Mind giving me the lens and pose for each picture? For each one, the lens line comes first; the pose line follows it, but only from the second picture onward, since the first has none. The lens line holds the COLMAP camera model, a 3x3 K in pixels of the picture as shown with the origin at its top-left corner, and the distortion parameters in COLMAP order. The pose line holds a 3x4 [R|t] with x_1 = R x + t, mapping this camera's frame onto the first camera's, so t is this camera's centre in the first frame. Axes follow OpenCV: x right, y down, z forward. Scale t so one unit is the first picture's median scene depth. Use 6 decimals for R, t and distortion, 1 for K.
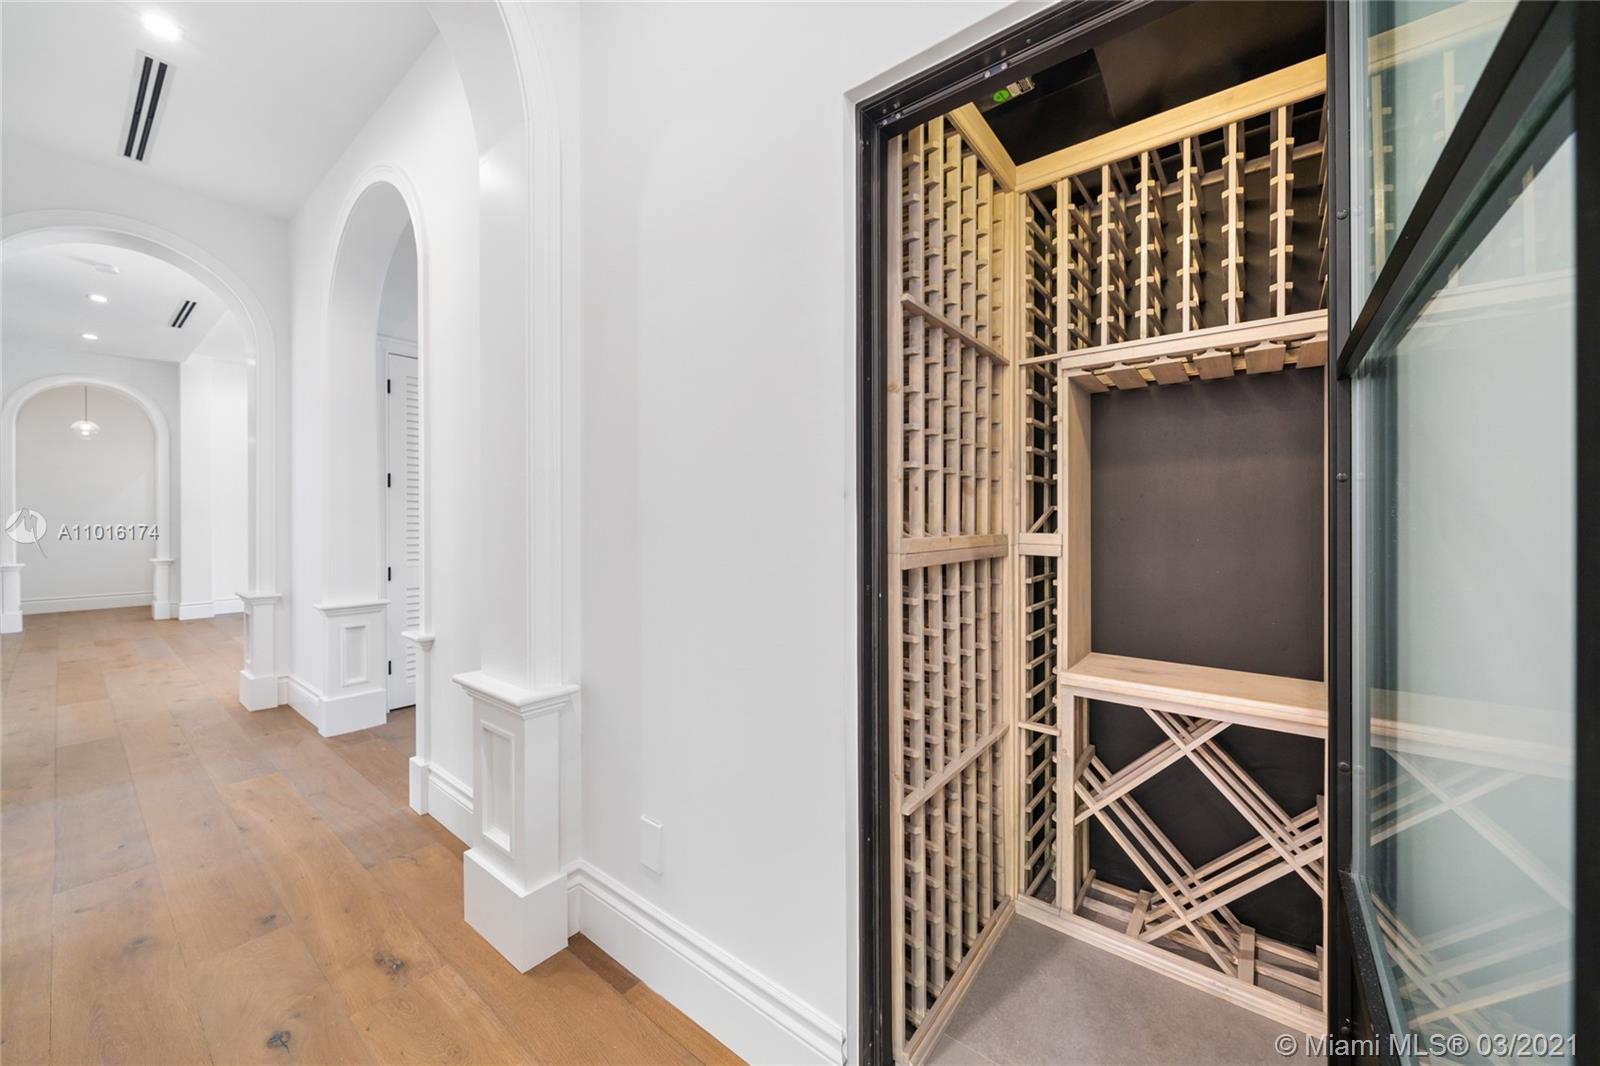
lens RADIAL K [[600.9, 0, 800.0], [0, 600.9, 533.0], [0, 0, 1]] dist [-0.008552, 0.000219]
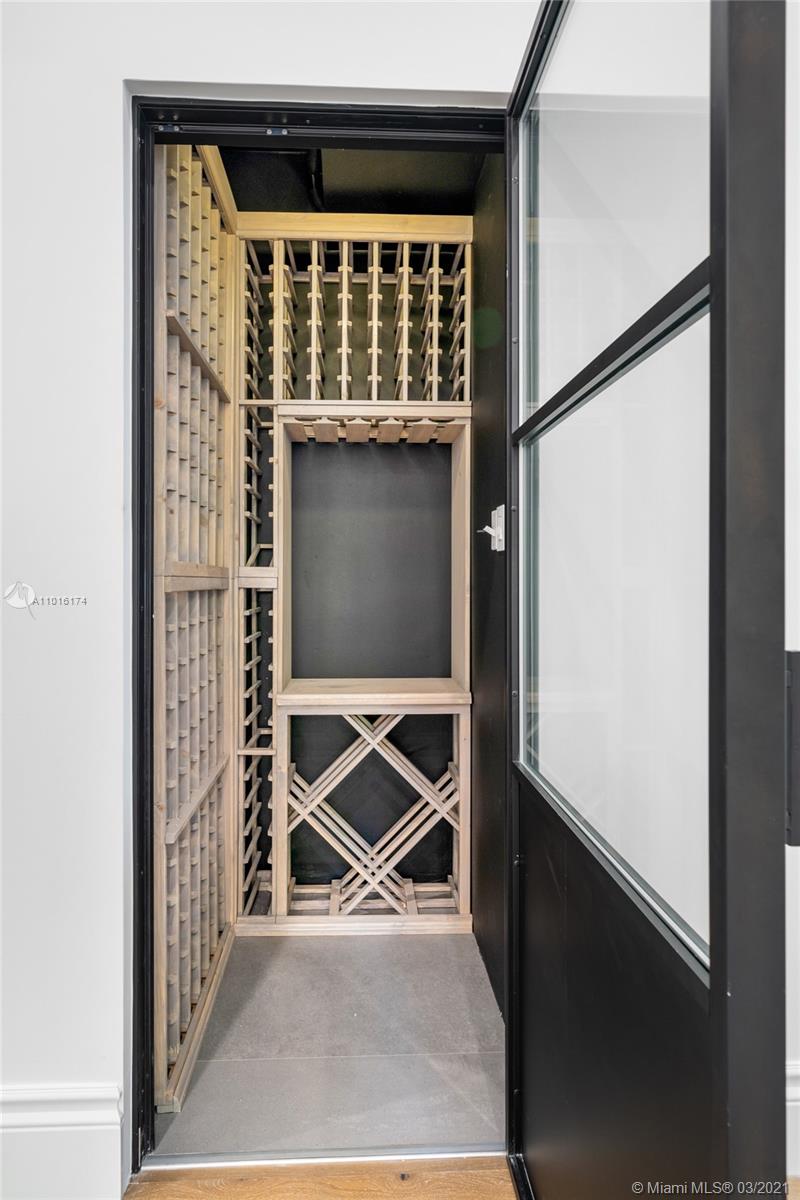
lens RADIAL K [[667.8, 0, 397.1], [0, 667.8, 599.2], [0, 0, 1]] dist [0.002071, 0.000032]
pose [[0.751719, -0.023294, 0.659072, -0.199539], [0.014758, 0.999720, 0.018501, 0.040461], [-0.659318, -0.004181, 0.751852, -0.055220]]
